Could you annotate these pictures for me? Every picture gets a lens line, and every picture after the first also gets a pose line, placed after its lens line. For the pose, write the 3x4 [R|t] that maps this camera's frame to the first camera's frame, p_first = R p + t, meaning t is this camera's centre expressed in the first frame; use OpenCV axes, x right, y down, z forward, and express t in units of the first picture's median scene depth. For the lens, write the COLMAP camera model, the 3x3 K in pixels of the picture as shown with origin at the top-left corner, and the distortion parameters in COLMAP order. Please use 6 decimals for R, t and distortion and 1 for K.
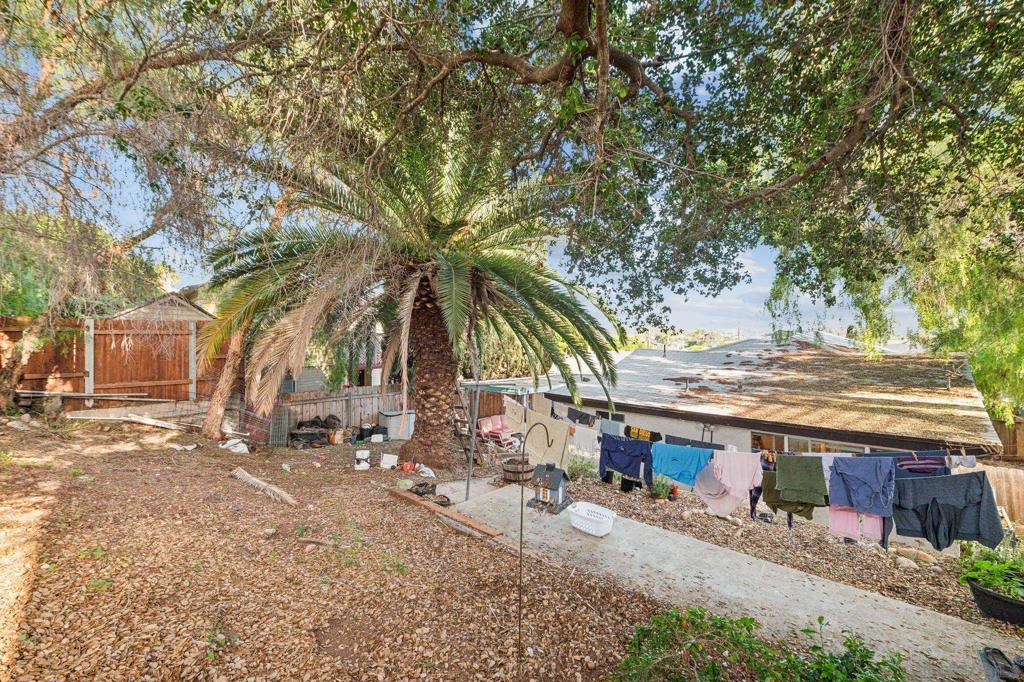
lens RADIAL K [[399.4, 0, 512.0], [0, 399.4, 341.0], [0, 0, 1]] dist [0.001436, 0.000030]
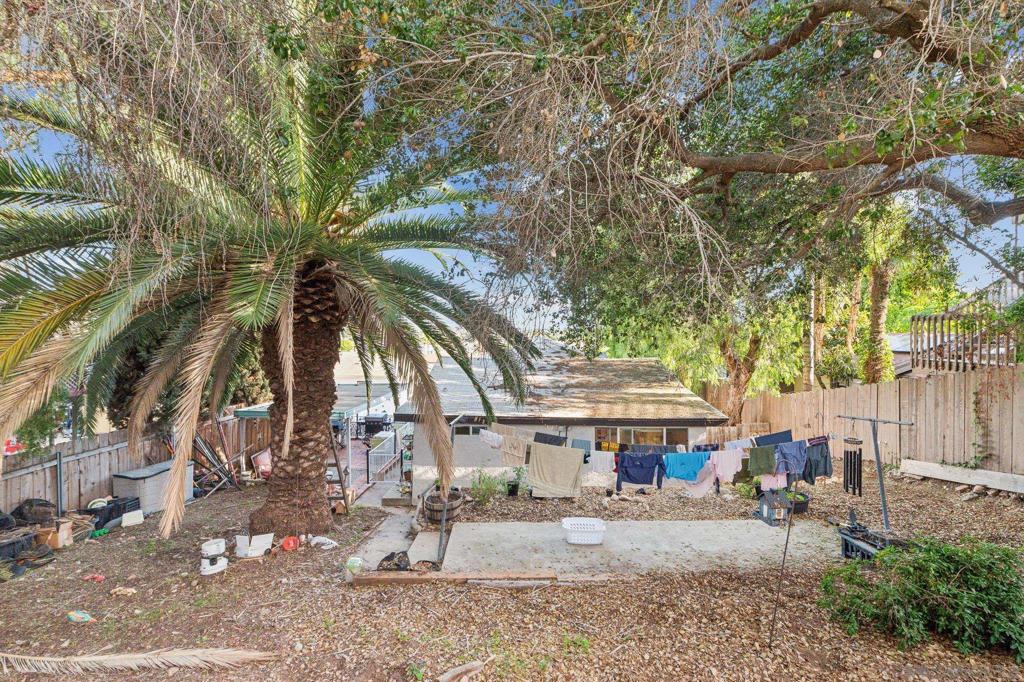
lens RADIAL K [[415.6, 0, 512.0], [0, 415.6, 341.0], [0, 0, 1]] dist [-0.002913, -0.000293]
pose [[0.743008, -0.003614, 0.669273, -0.452805], [-0.005989, 0.999909, 0.012048, -0.060419], [-0.669256, -0.012960, 0.742919, 0.178504]]
